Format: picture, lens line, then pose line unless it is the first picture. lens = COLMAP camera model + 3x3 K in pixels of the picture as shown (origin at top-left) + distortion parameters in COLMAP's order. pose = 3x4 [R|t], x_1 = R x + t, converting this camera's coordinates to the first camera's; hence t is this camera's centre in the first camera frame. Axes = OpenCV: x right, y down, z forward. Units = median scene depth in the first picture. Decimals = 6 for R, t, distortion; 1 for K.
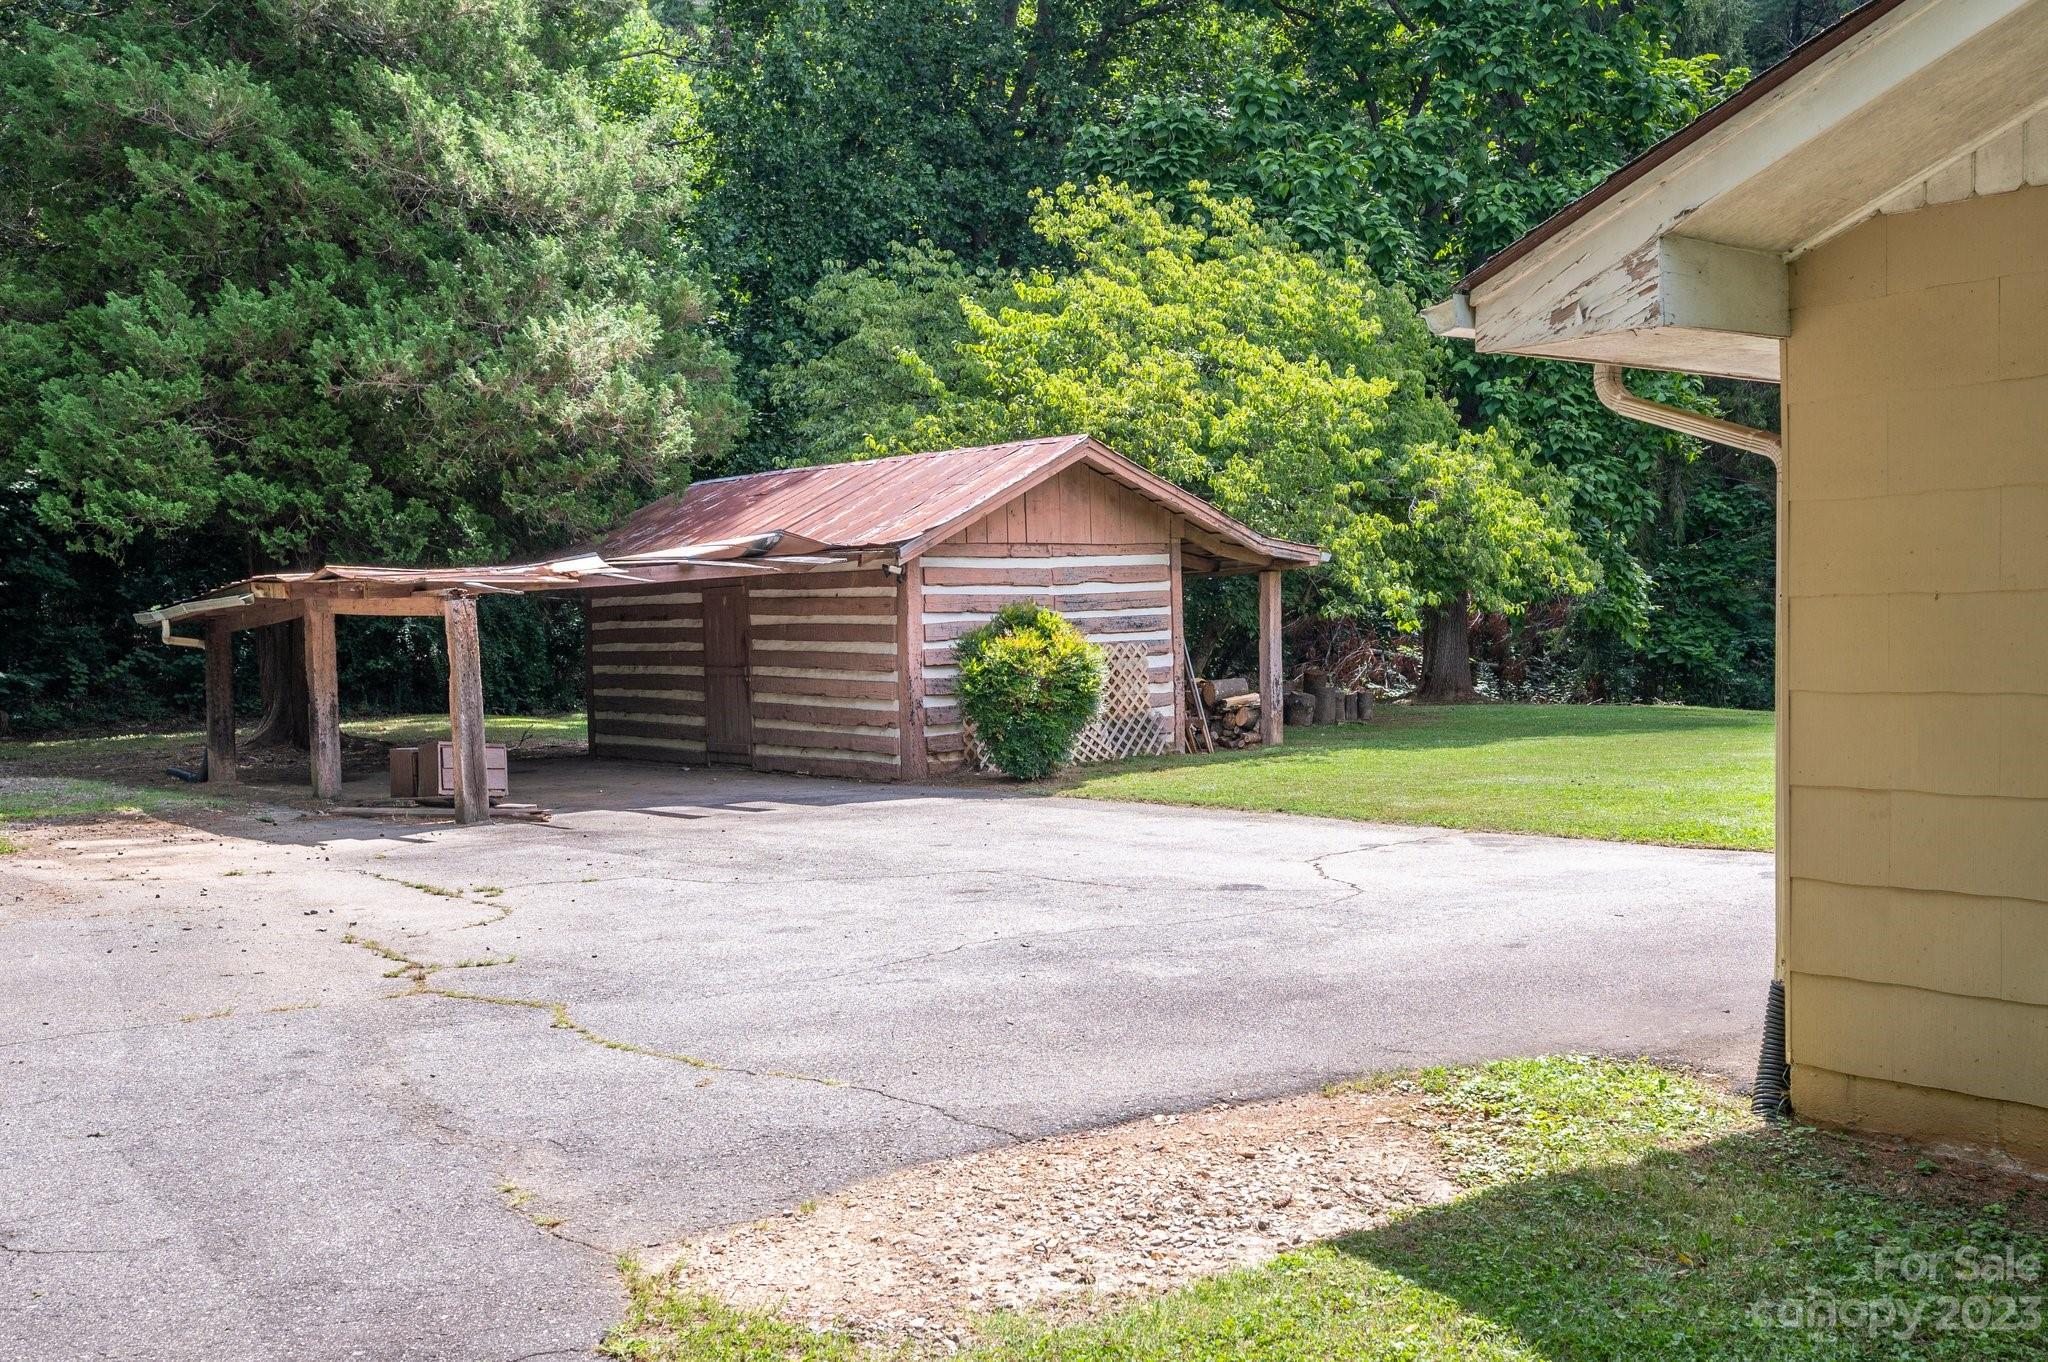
lens RADIAL K [[1787.6, 0, 1019.9], [0, 1787.6, 648.4], [0, 0, 1]] dist [0.005705, 0.001139]
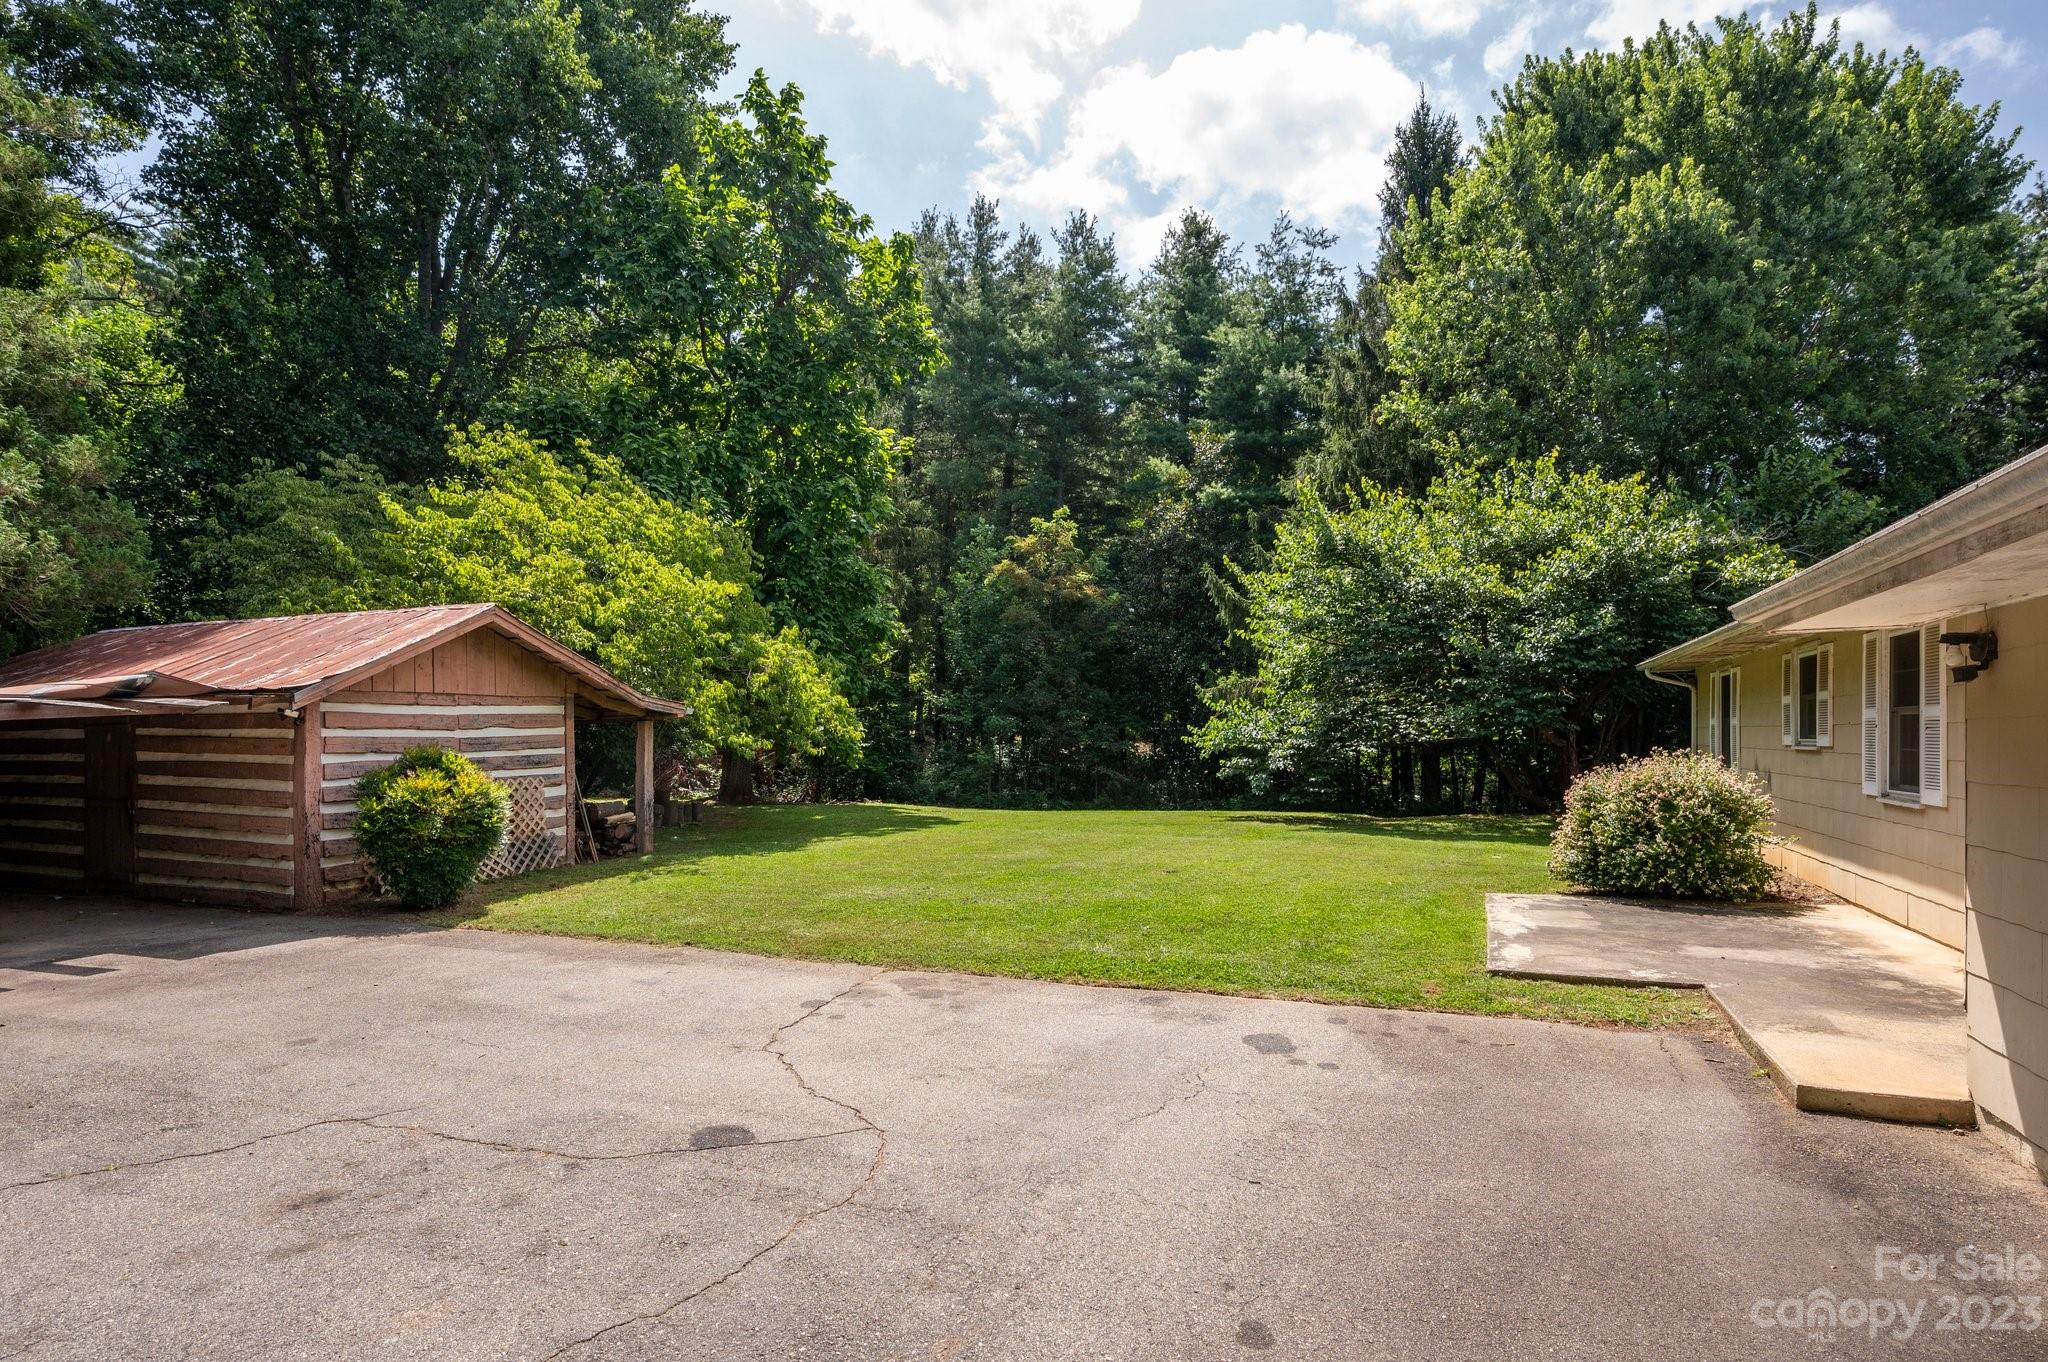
lens RADIAL K [[984.7, 0, 986.9], [0, 984.7, 722.6], [0, 0, 1]] dist [0.000708, -0.000519]
pose [[0.872437, 0.019843, 0.488323, 0.004881], [-0.001050, 0.999249, -0.038729, -0.014141], [-0.488725, 0.033276, 0.871803, 0.248797]]
